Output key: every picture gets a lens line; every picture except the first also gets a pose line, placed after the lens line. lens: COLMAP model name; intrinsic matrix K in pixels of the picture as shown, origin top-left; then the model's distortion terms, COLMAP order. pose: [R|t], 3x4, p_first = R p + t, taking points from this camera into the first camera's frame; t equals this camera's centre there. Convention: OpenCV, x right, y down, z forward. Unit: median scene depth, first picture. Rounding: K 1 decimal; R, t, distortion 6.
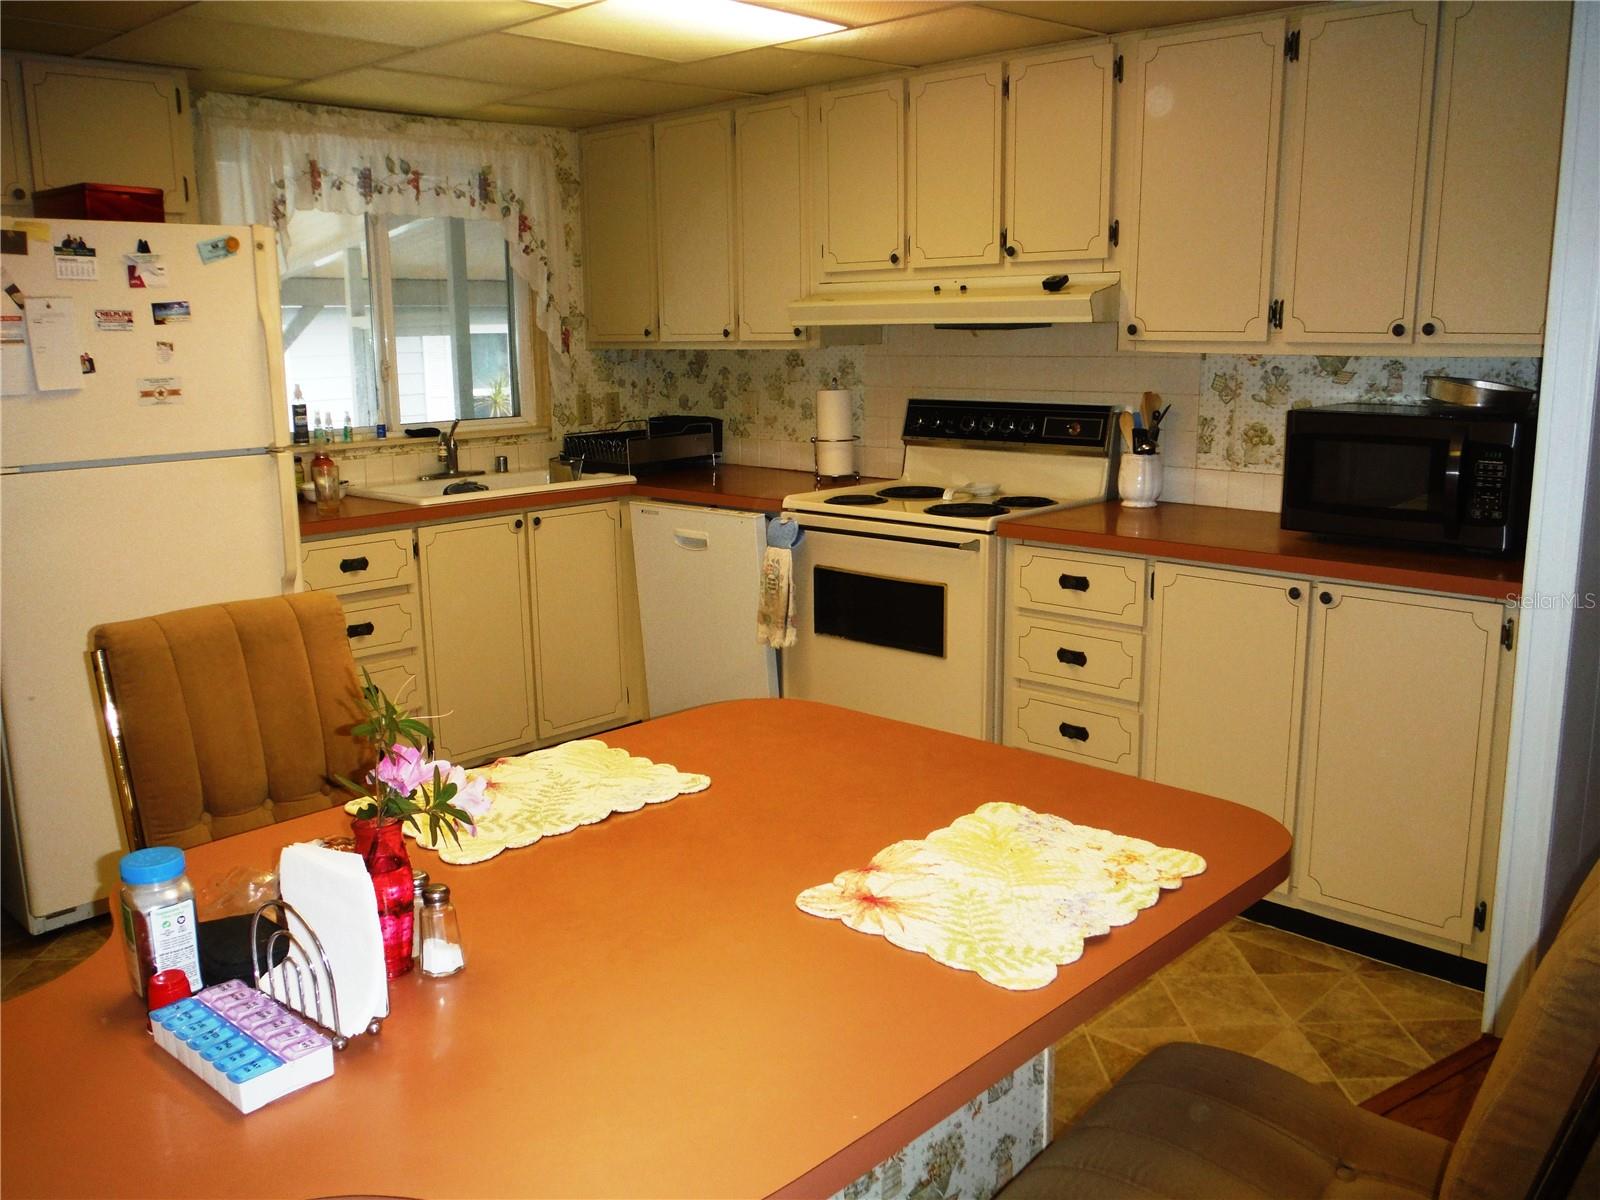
lens RADIAL K [[1355.1, 0, 794.0], [0, 1355.1, 609.9], [0, 0, 1]] dist [-0.067144, 0.052417]
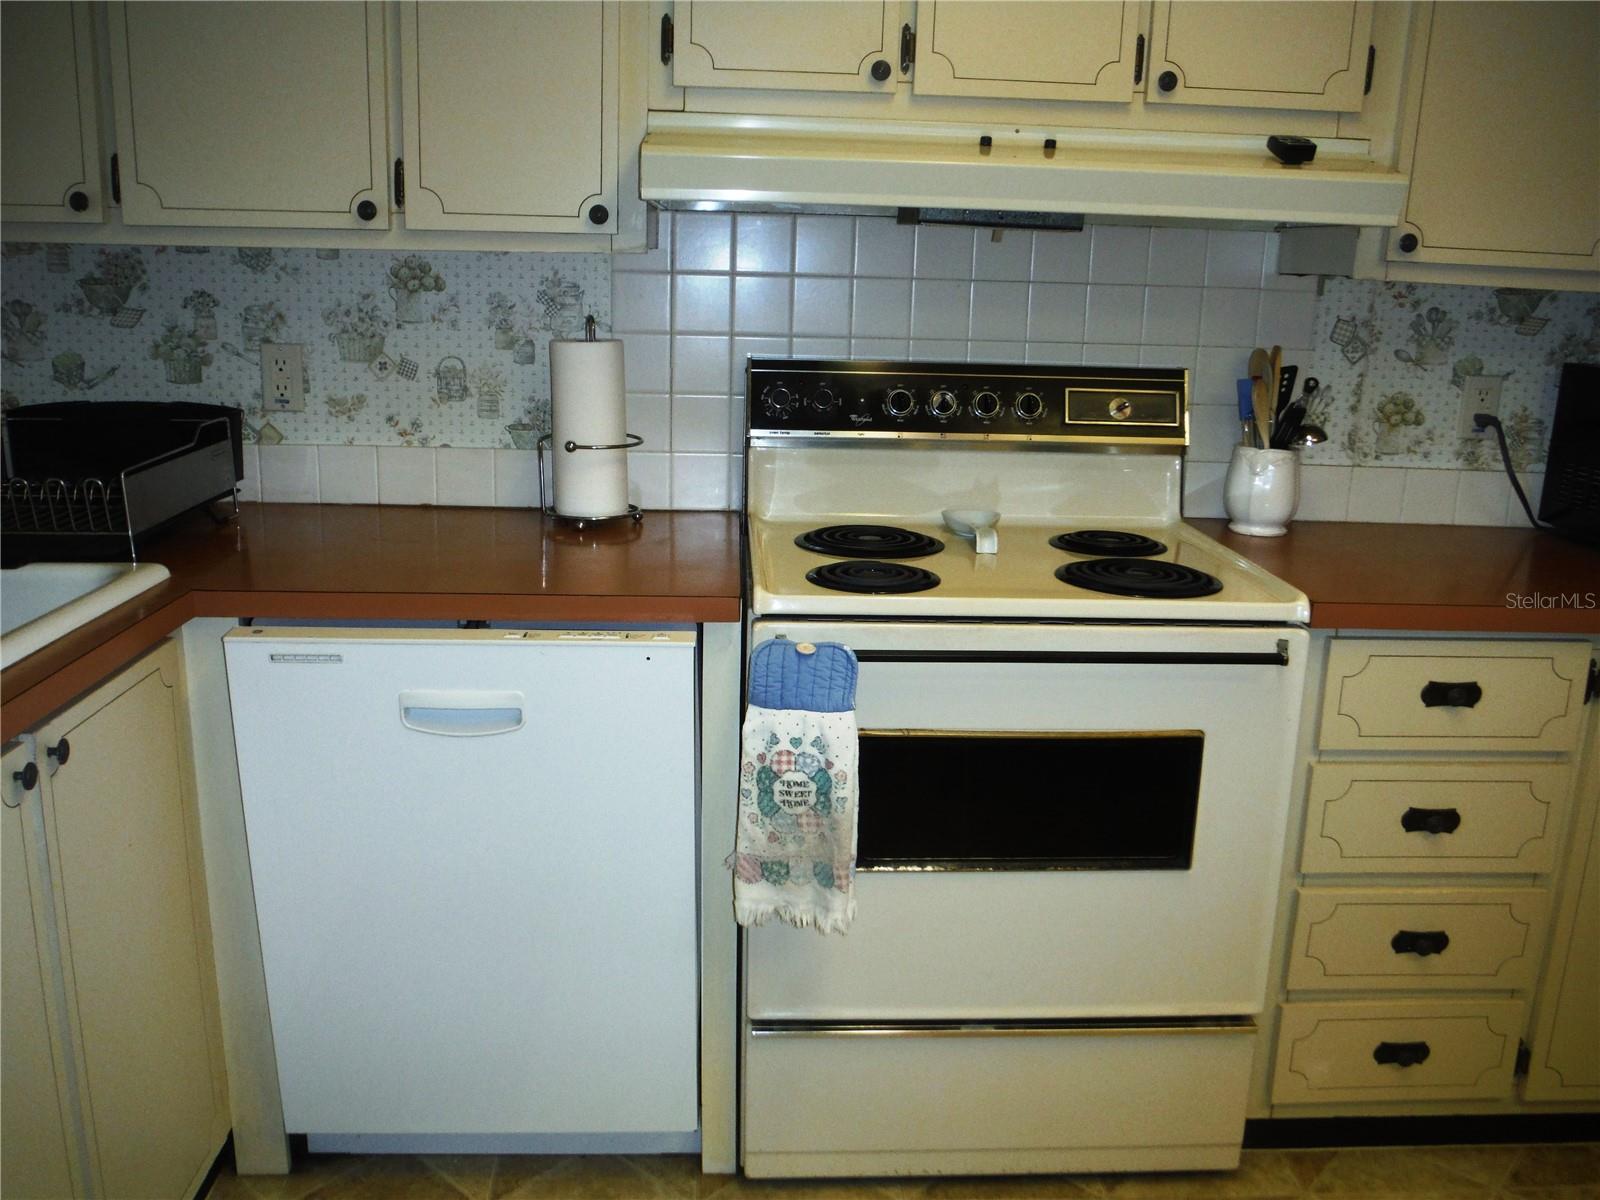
lens RADIAL K [[1355.1, 0, 794.0], [0, 1355.1, 609.9], [0, 0, 1]] dist [-0.067144, 0.052417]
pose [[0.683309, -0.149084, 0.714746, -0.326104], [0.113435, 0.988722, 0.097785, -0.122662], [-0.721263, 0.014260, 0.692514, 0.707207]]
